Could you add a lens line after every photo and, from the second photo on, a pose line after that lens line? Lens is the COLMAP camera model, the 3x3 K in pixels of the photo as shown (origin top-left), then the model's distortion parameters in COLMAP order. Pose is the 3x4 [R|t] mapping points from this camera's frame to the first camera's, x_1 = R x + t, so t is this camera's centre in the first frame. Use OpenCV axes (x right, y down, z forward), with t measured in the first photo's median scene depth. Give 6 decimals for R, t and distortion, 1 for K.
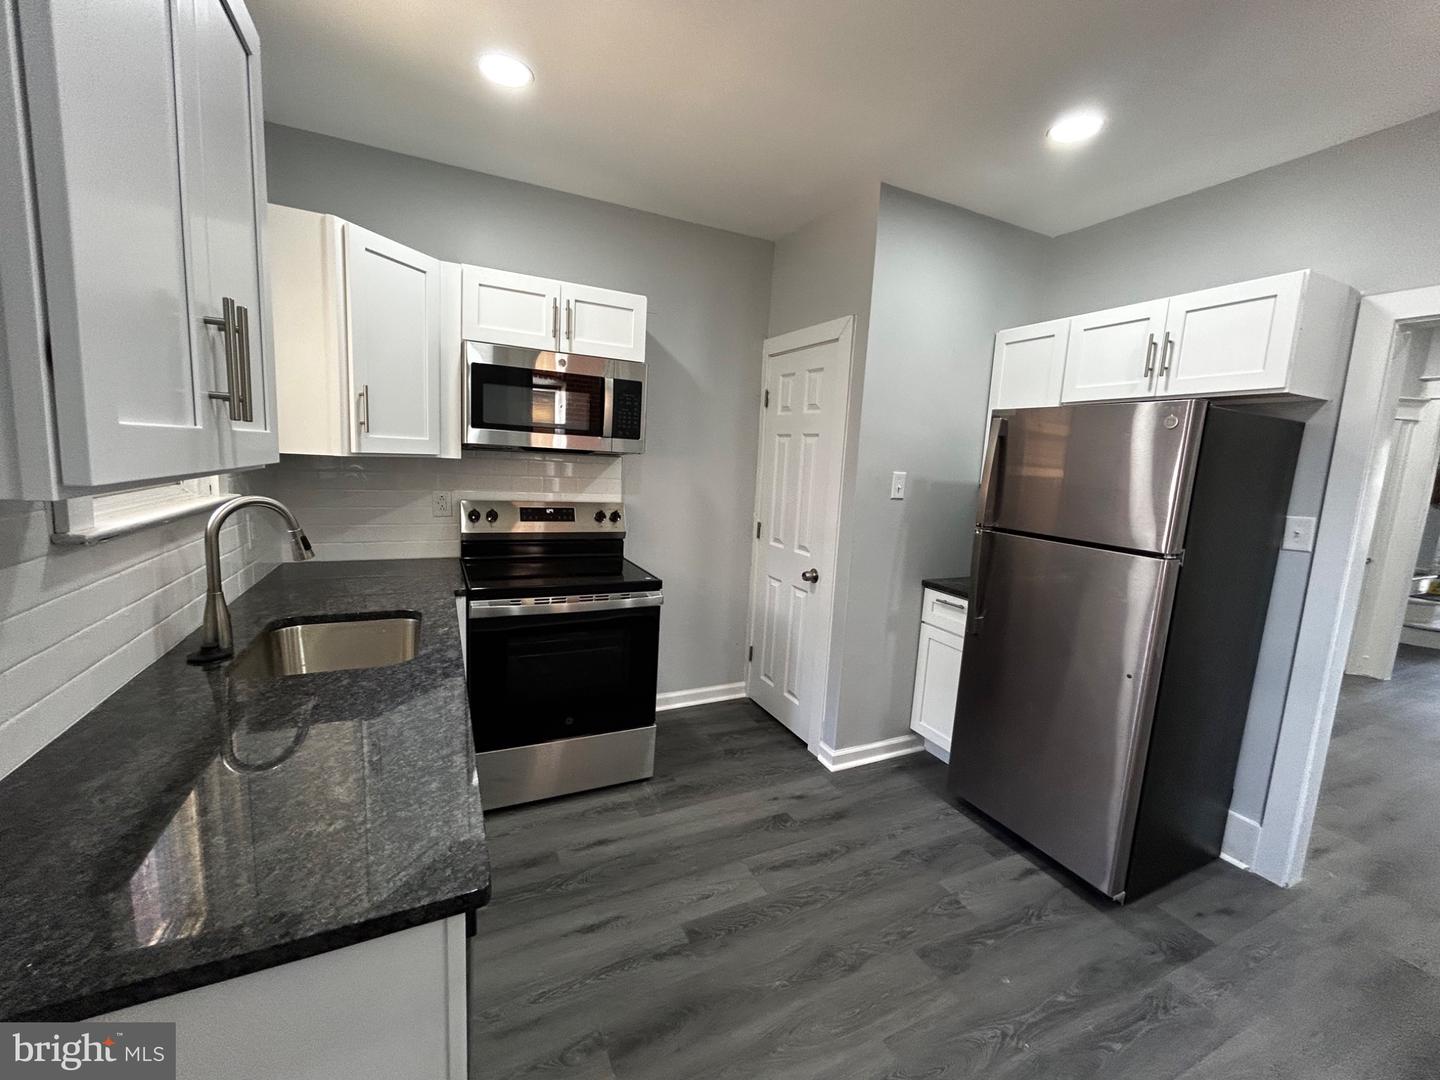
lens RADIAL K [[586.3, 0, 725.4], [0, 586.3, 534.3], [0, 0, 1]] dist [-0.000529, -0.000061]
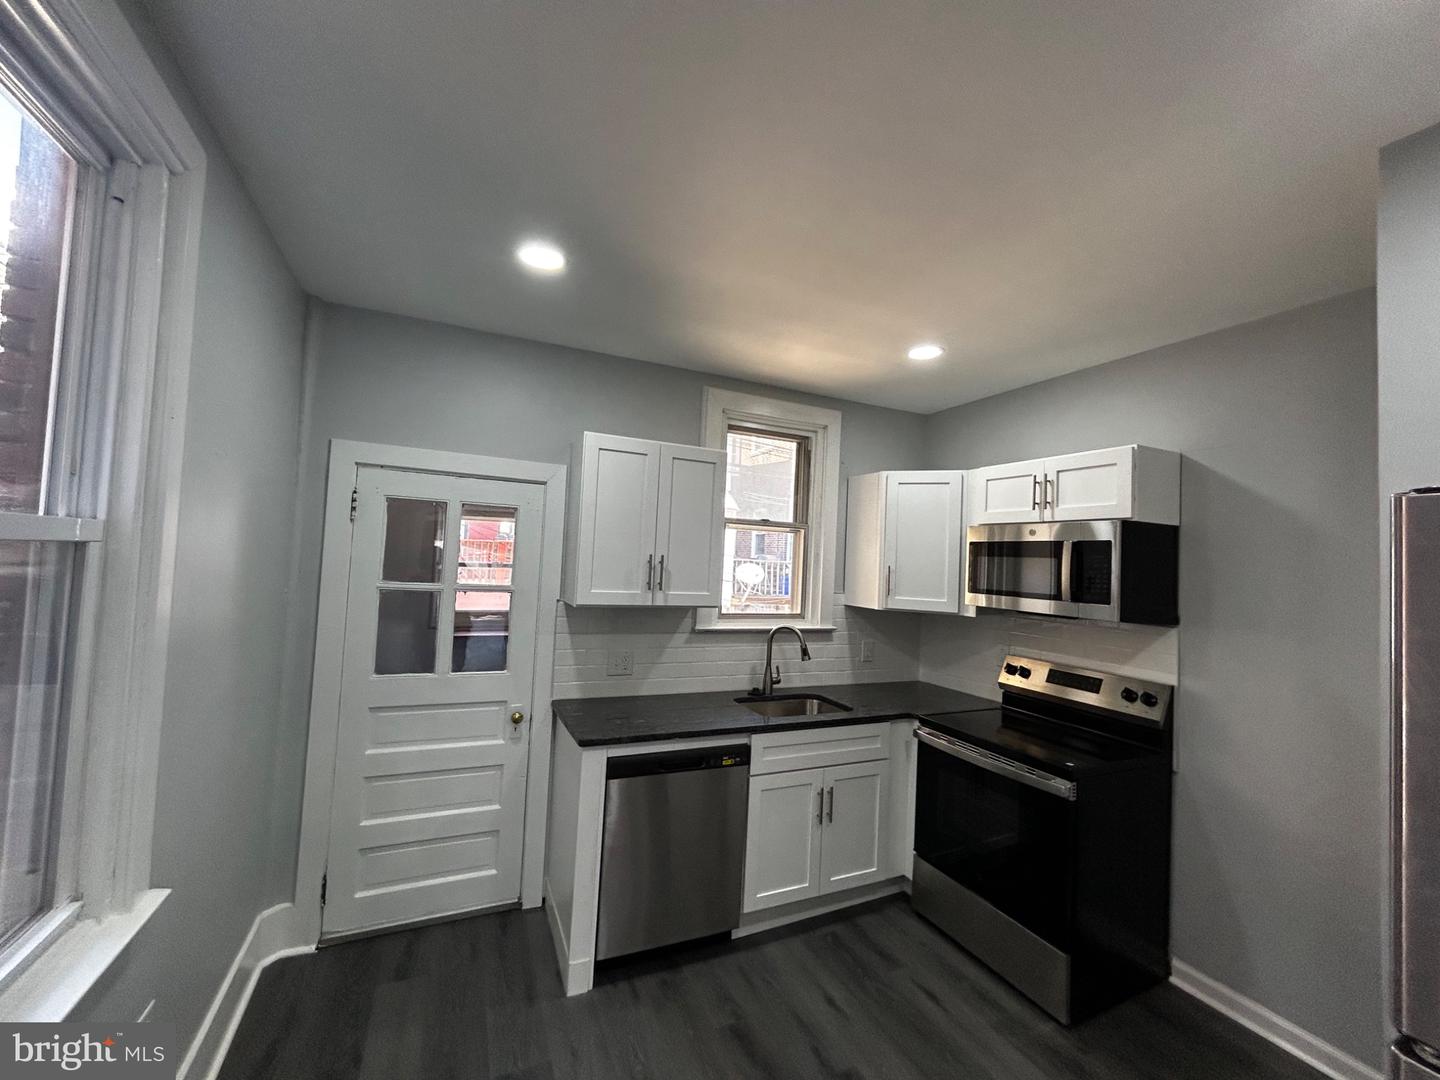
lens RADIAL K [[586.3, 0, 725.4], [0, 586.3, 534.3], [0, 0, 1]] dist [-0.000529, -0.000061]
pose [[-0.018596, -0.098881, -0.994925, 0.821163], [-0.181059, 0.978978, -0.093912, -0.090601], [0.983296, 0.178393, -0.036108, 0.503882]]
